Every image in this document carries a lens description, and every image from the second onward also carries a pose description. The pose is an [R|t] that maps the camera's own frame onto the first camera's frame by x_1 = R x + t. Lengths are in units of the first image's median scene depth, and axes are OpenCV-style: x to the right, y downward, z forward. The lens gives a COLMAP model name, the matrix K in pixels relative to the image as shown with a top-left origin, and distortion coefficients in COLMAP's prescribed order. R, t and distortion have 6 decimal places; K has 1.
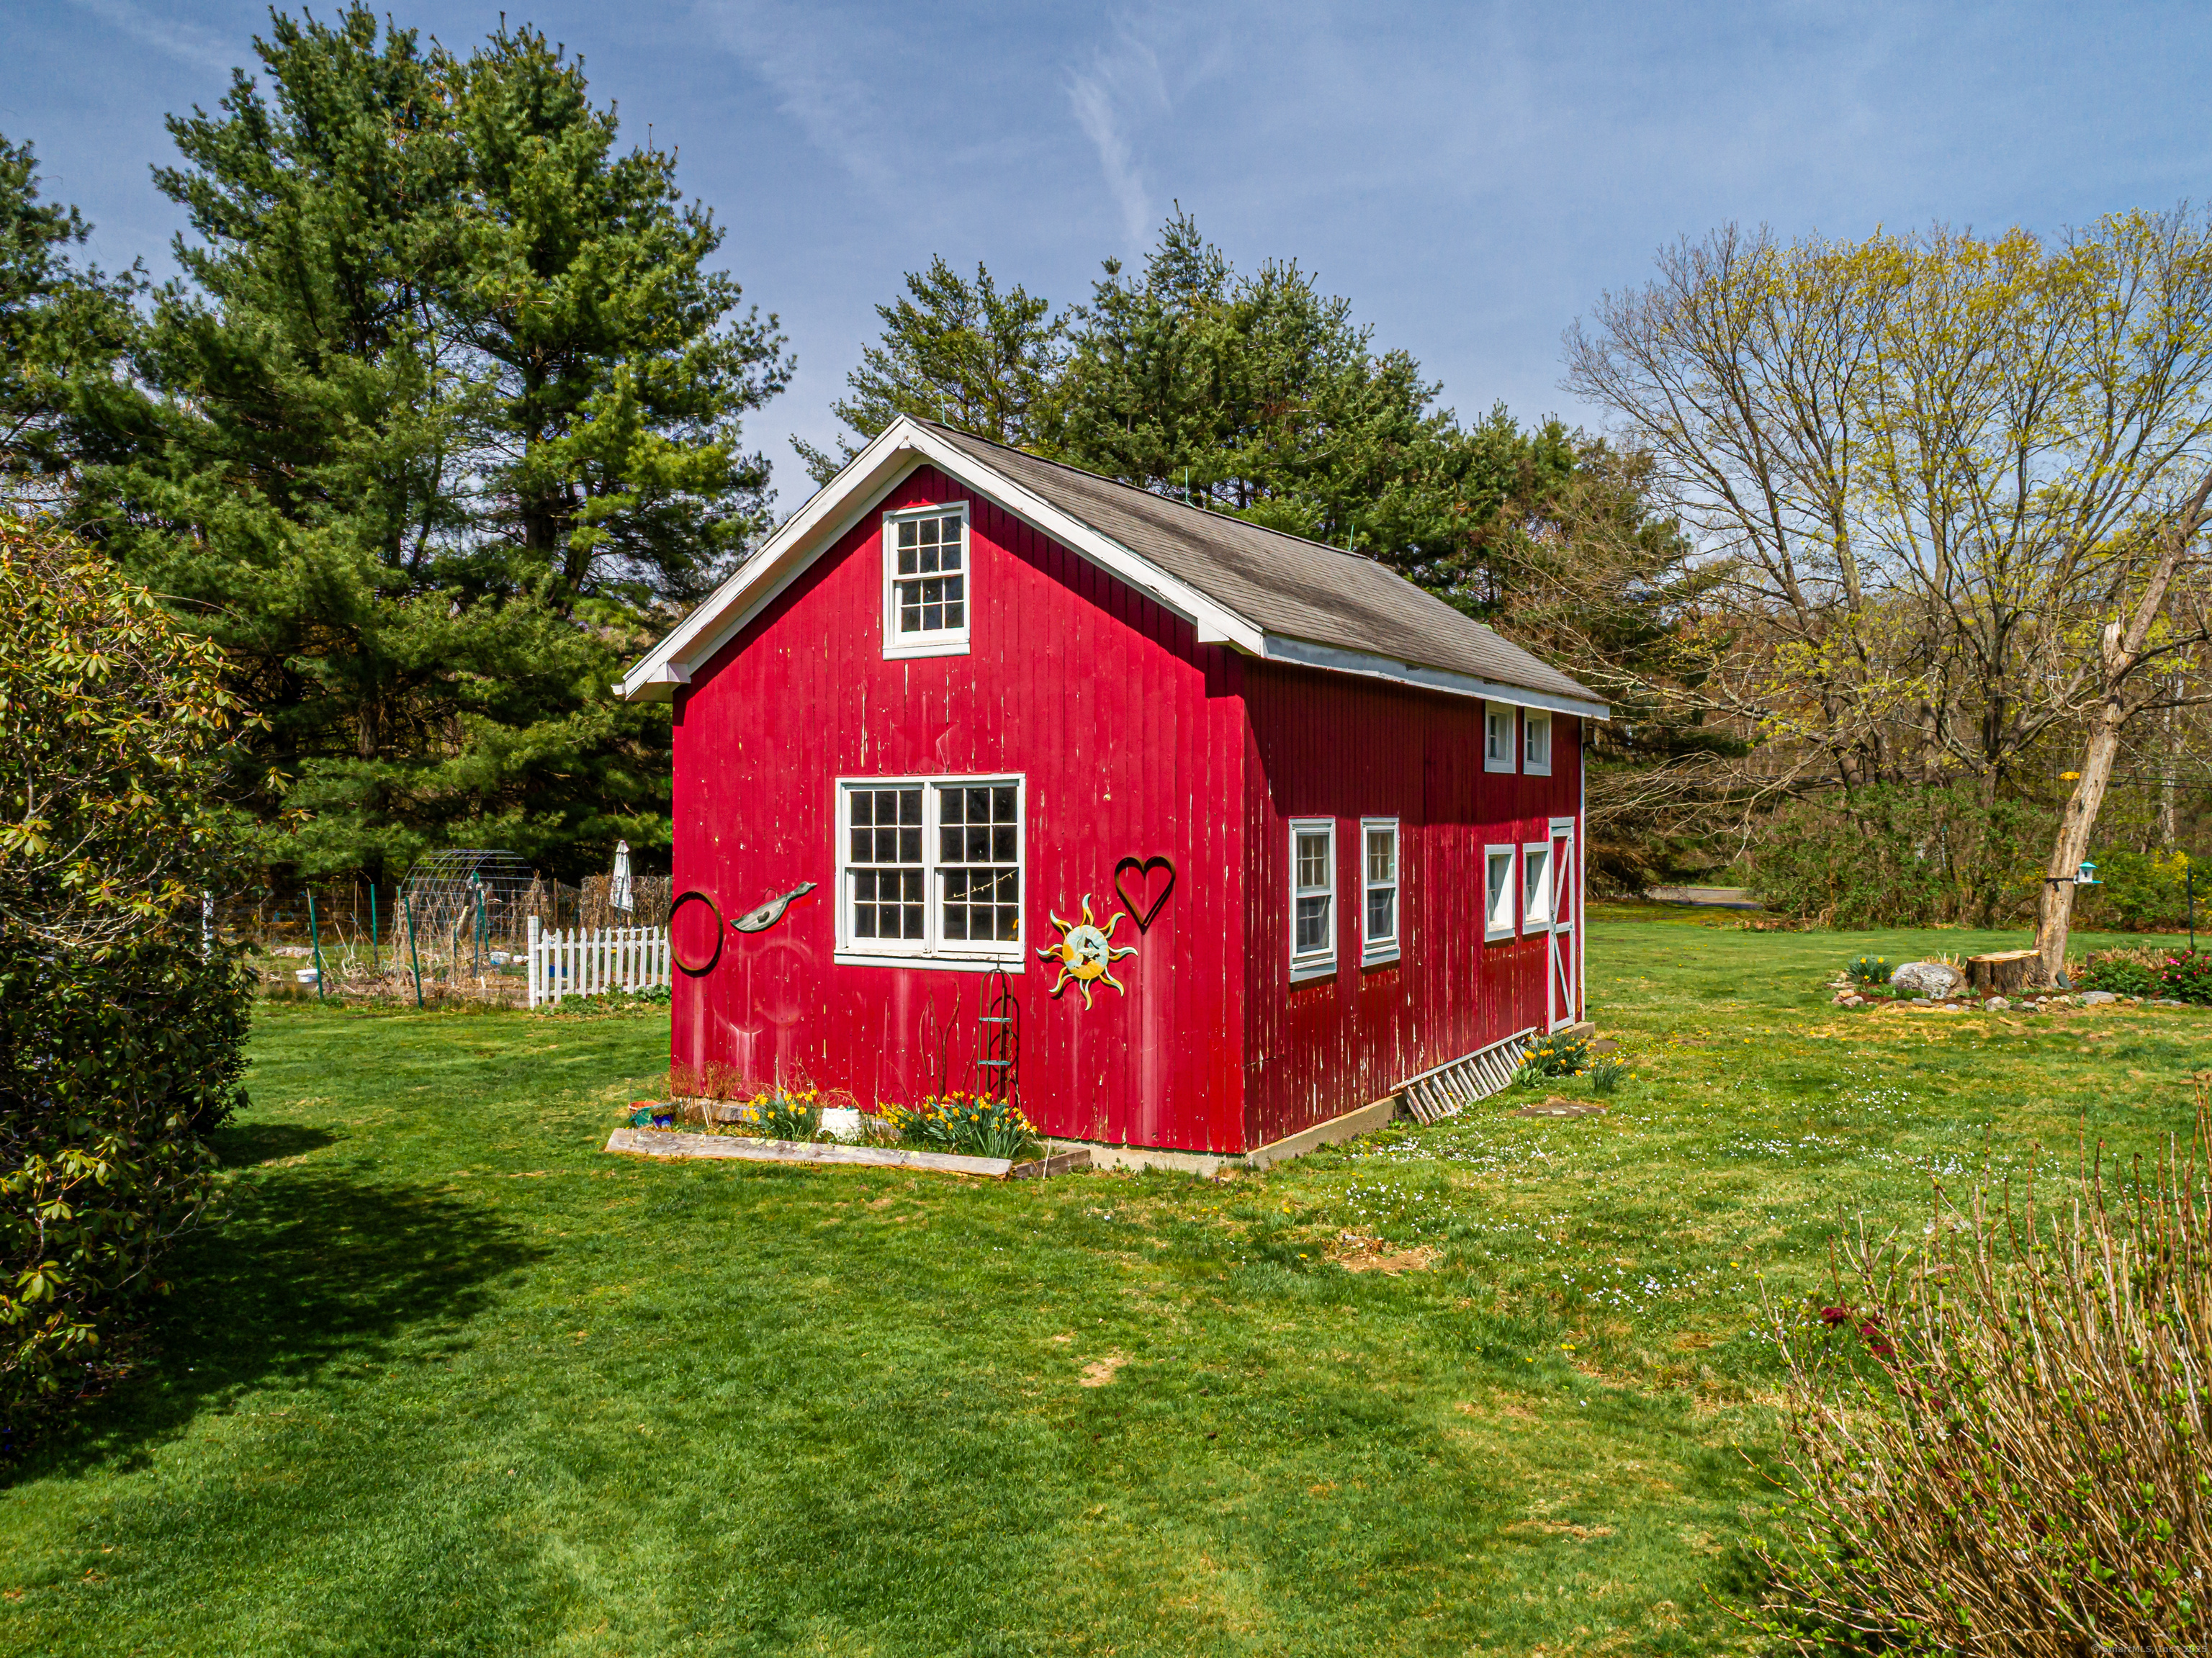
lens RADIAL K [[1652.1, 0, 1095.6], [0, 1652.1, 828.9], [0, 0, 1]] dist [-0.024346, 0.001875]
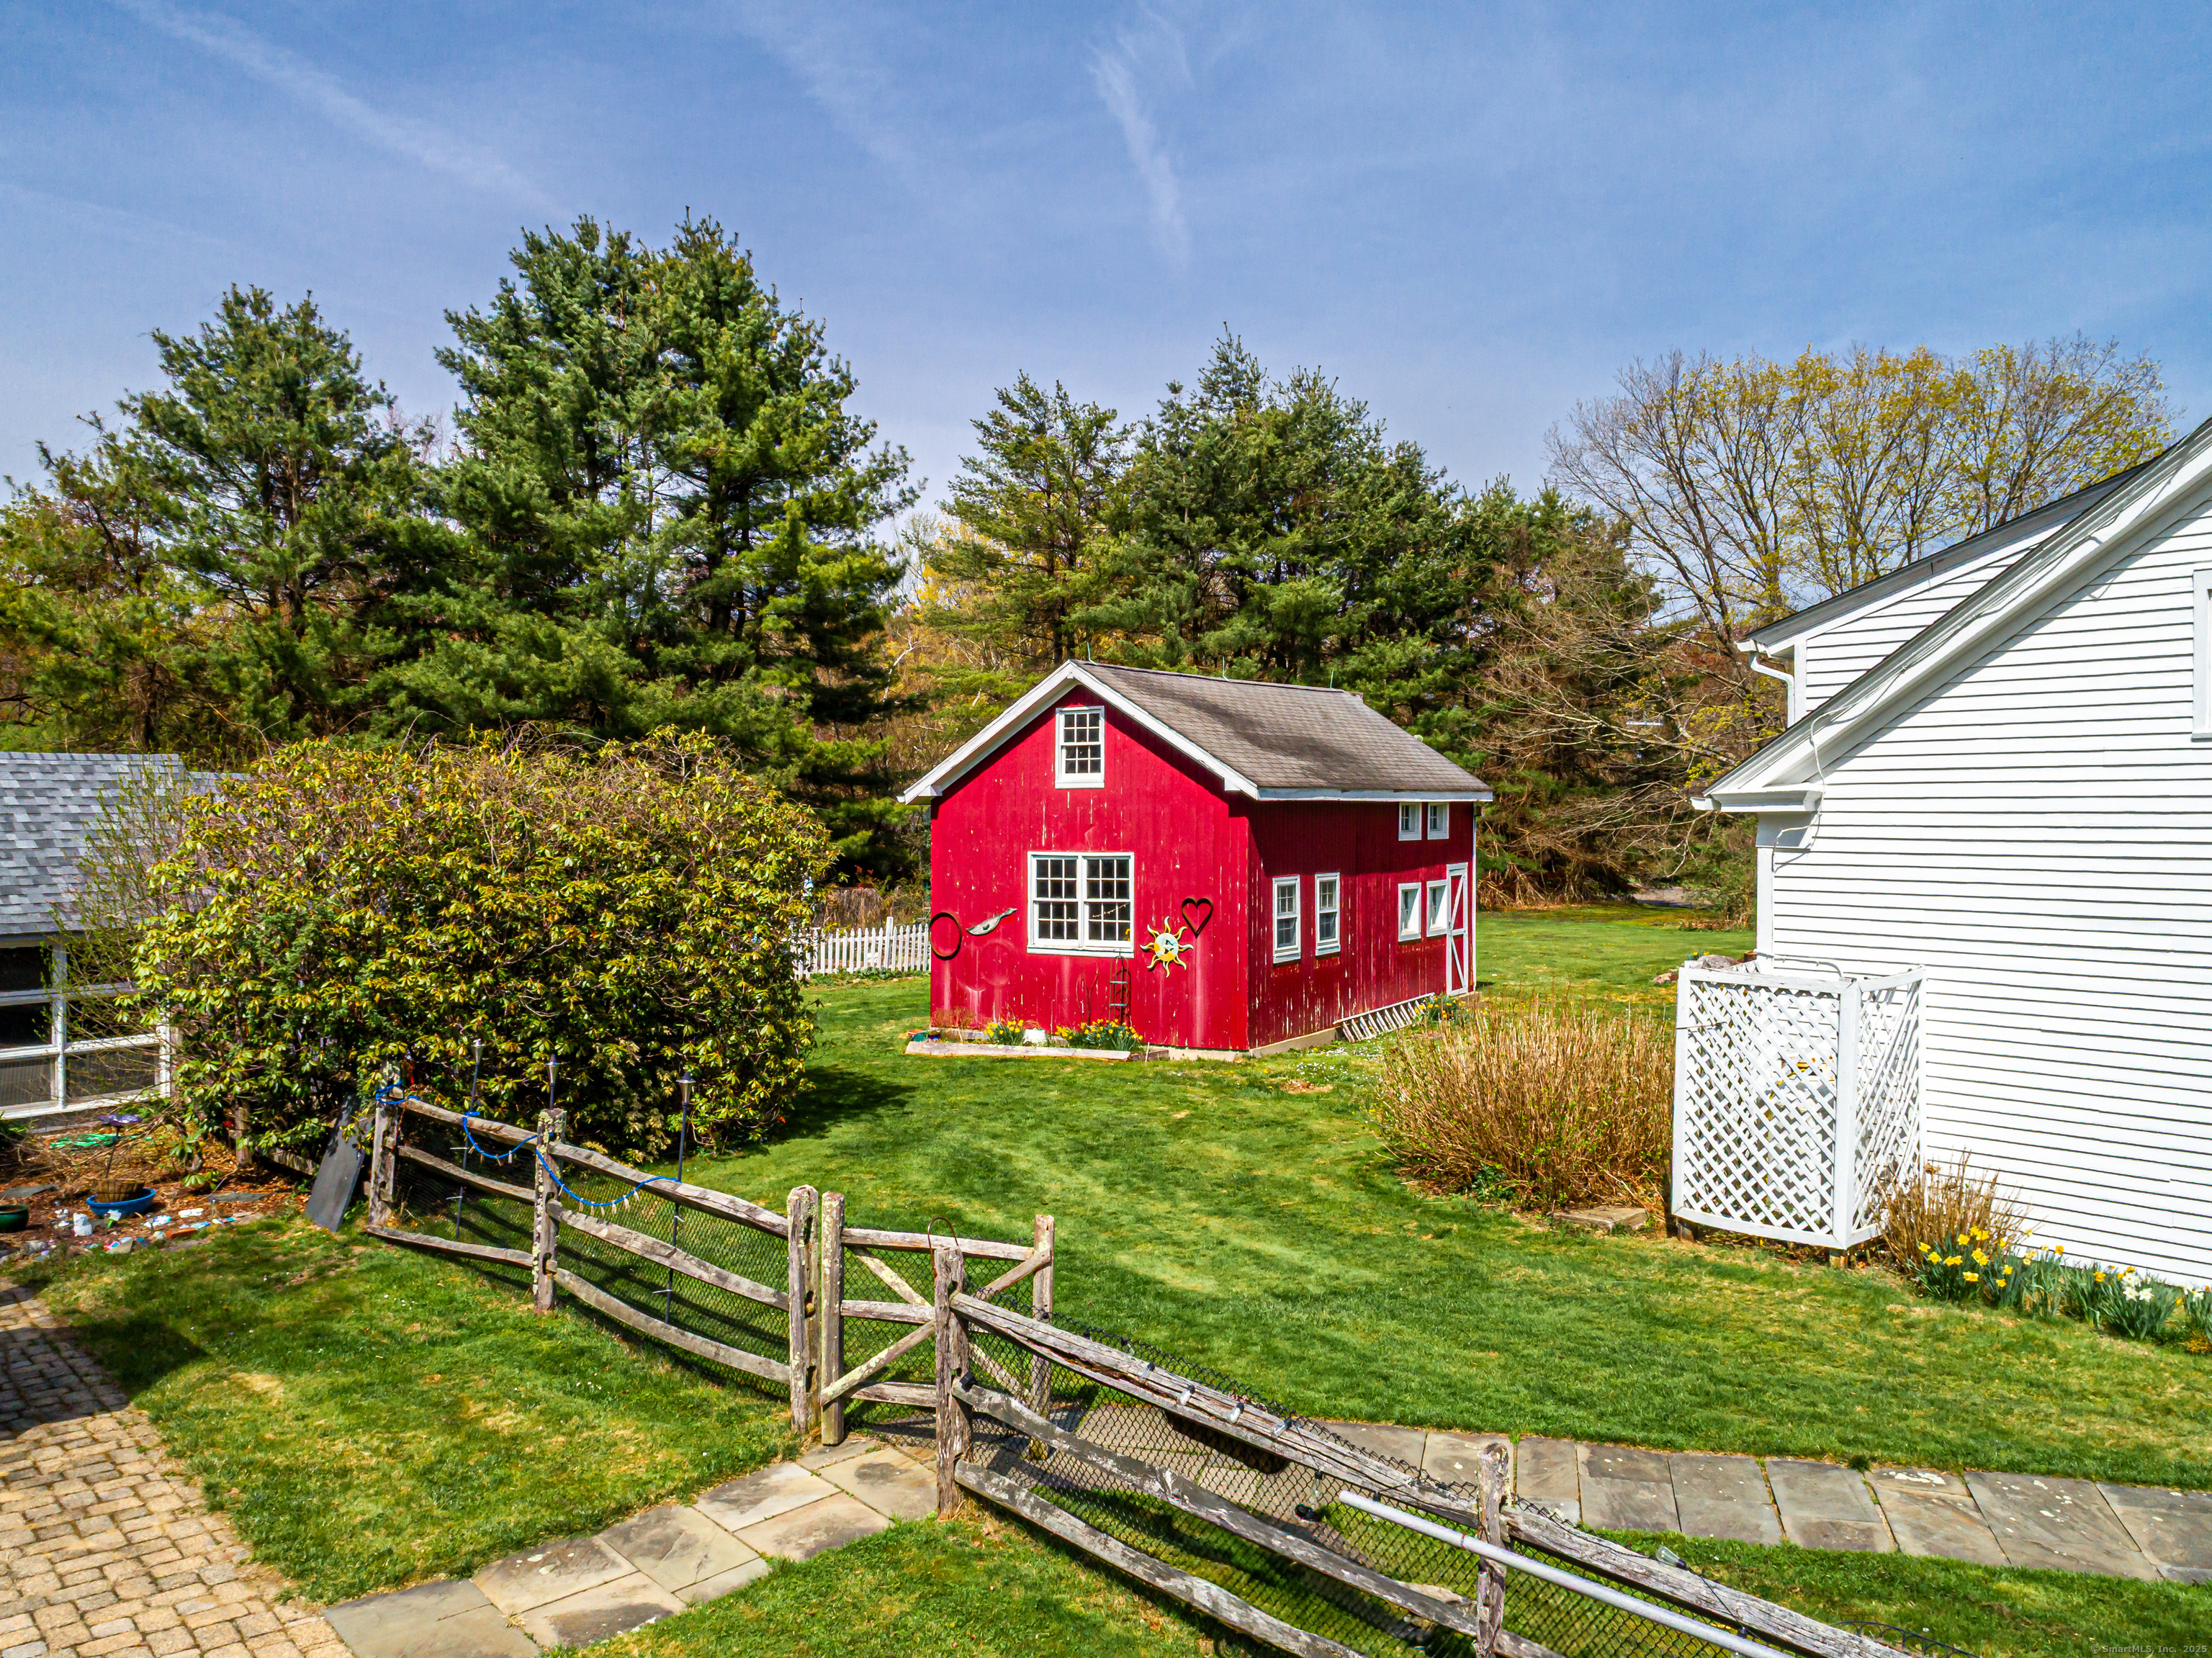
lens RADIAL K [[1645.6, 0, 1055.4], [0, 1645.6, 947.6], [0, 0, 1]] dist [-0.093541, 0.000694]
pose [[0.998597, 0.002012, -0.052910, -0.029987], [0.001959, 0.997190, 0.074884, -0.060169], [0.052912, -0.074882, 0.995788, -0.804642]]
